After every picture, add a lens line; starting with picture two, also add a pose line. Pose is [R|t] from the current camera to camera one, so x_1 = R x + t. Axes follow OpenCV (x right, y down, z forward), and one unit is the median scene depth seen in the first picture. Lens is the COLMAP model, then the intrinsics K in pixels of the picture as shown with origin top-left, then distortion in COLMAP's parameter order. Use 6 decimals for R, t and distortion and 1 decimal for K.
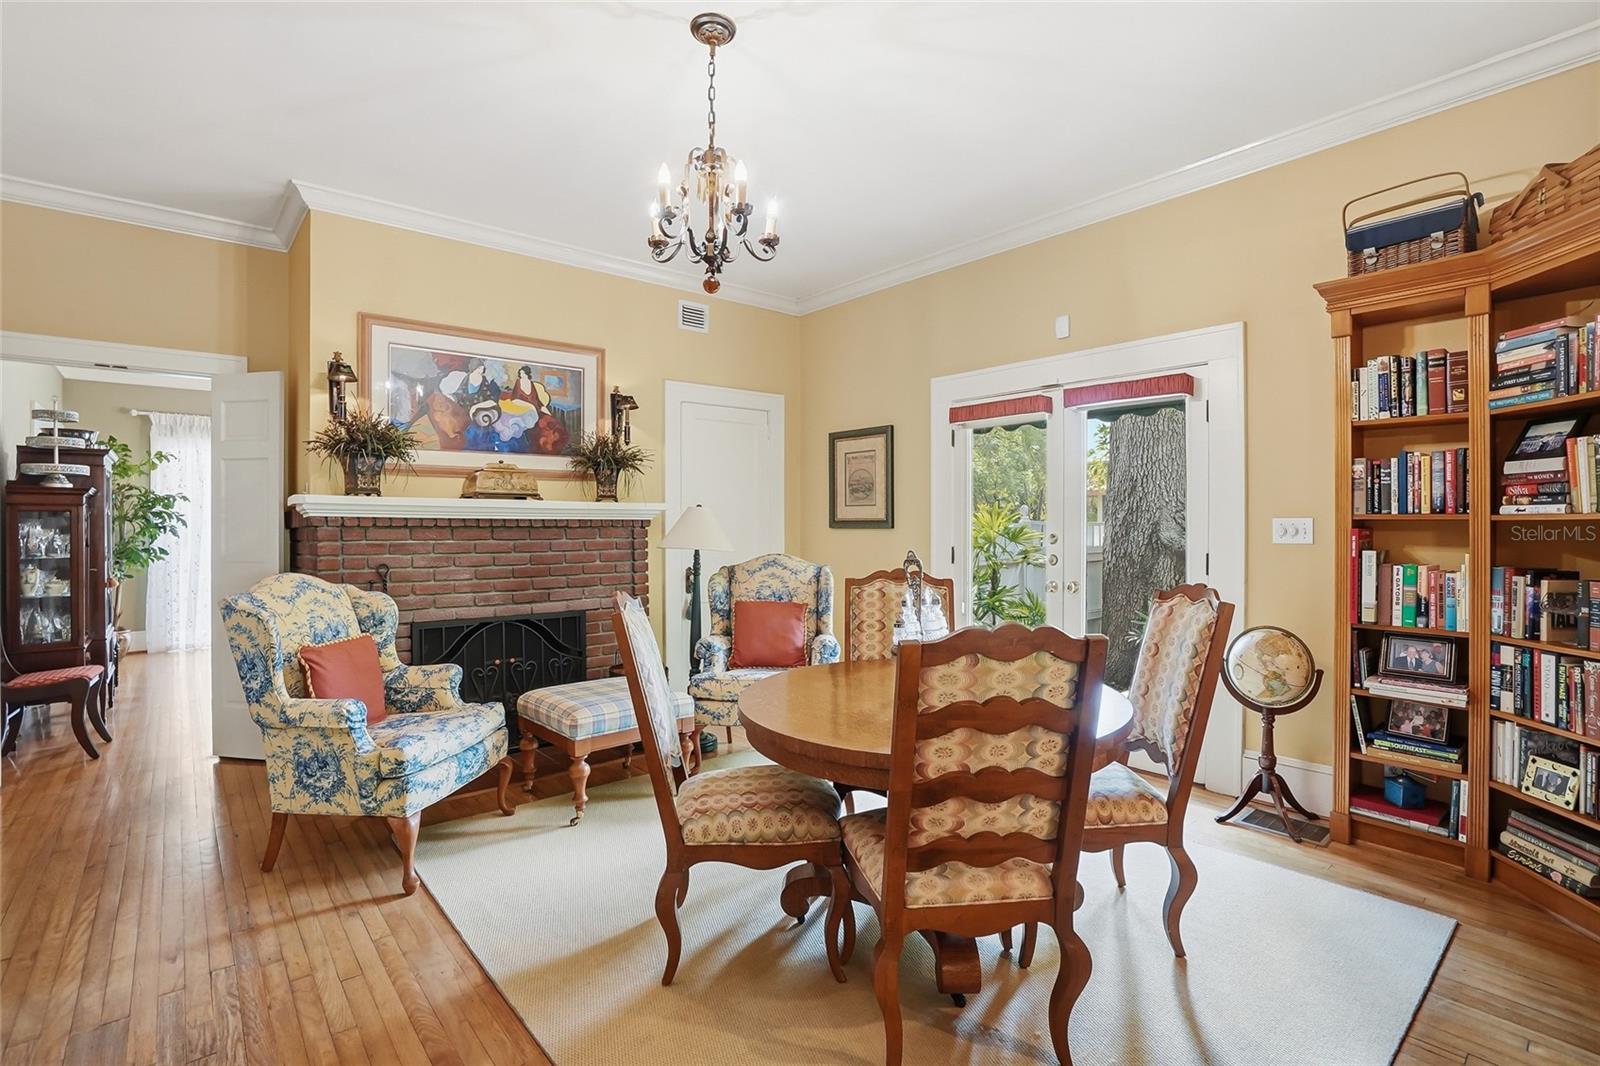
lens RADIAL K [[745.4, 0, 791.2], [0, 745.4, 526.8], [0, 0, 1]] dist [-0.021937, -0.000055]
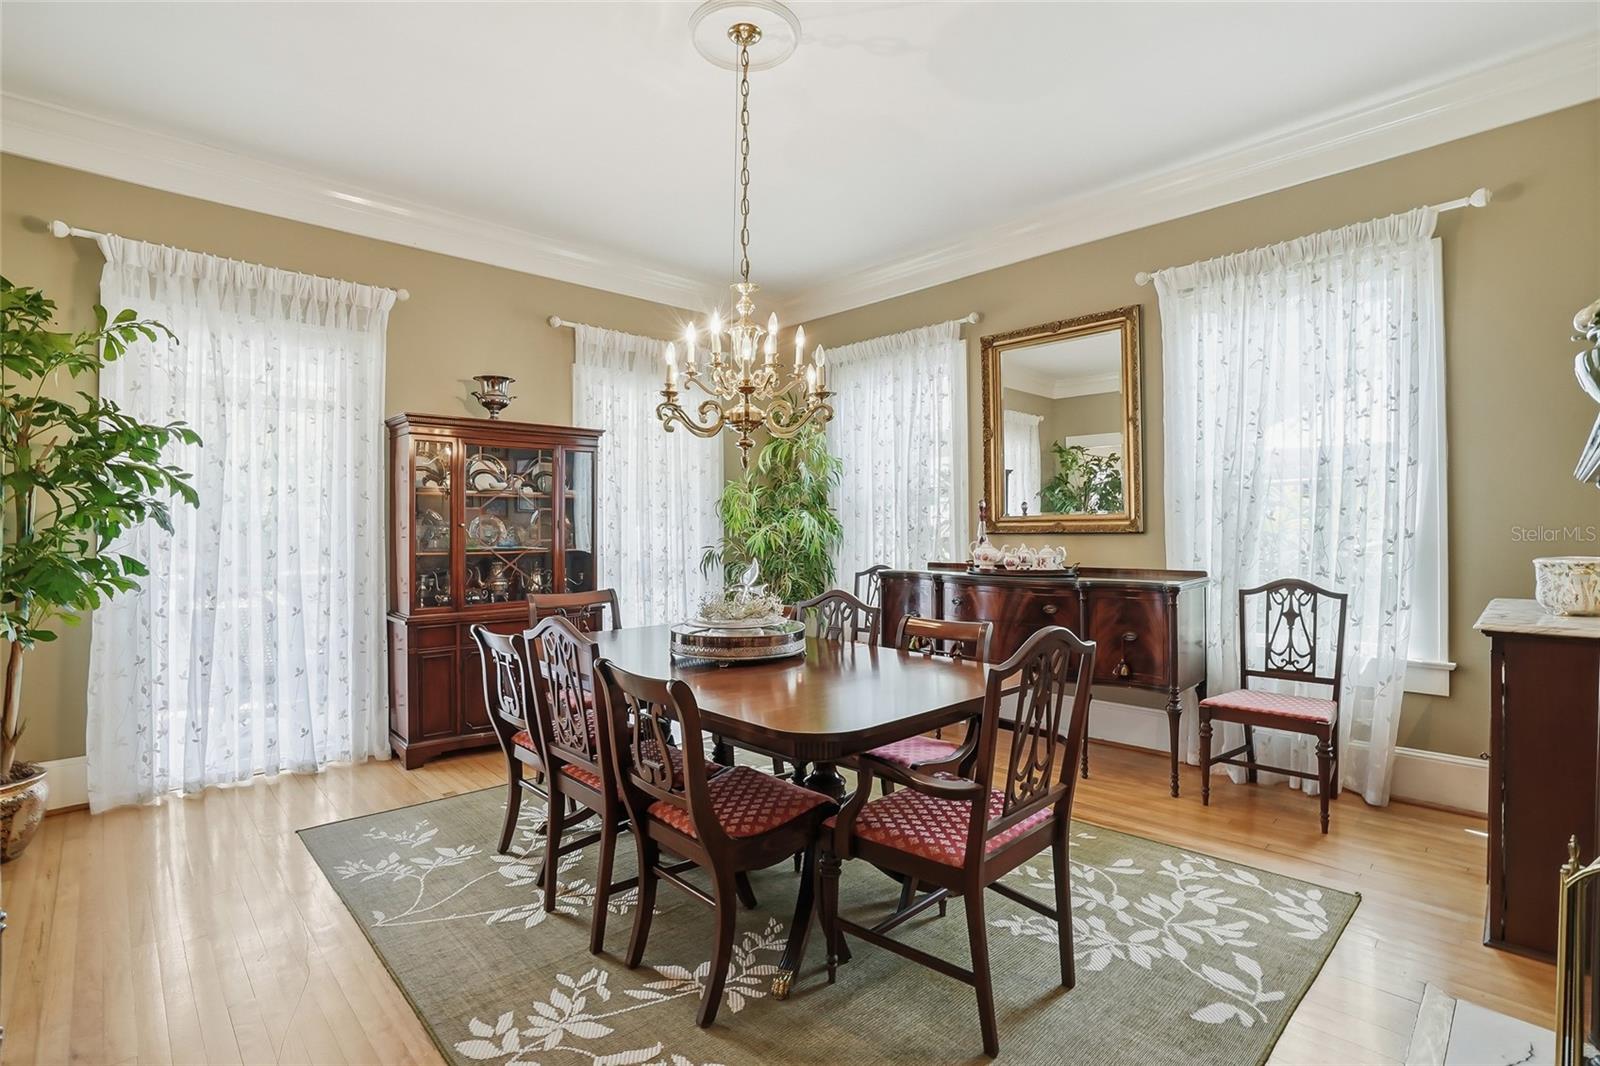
lens RADIAL K [[745.4, 0, 808.2], [0, 745.4, 532.7], [0, 0, 1]] dist [-0.021937, -0.000055]
pose [[0.997236, -0.002228, 0.074262, -0.535300], [0.002641, 0.999982, -0.005463, 0.018600], [-0.074249, 0.005644, 0.997224, 0.592378]]
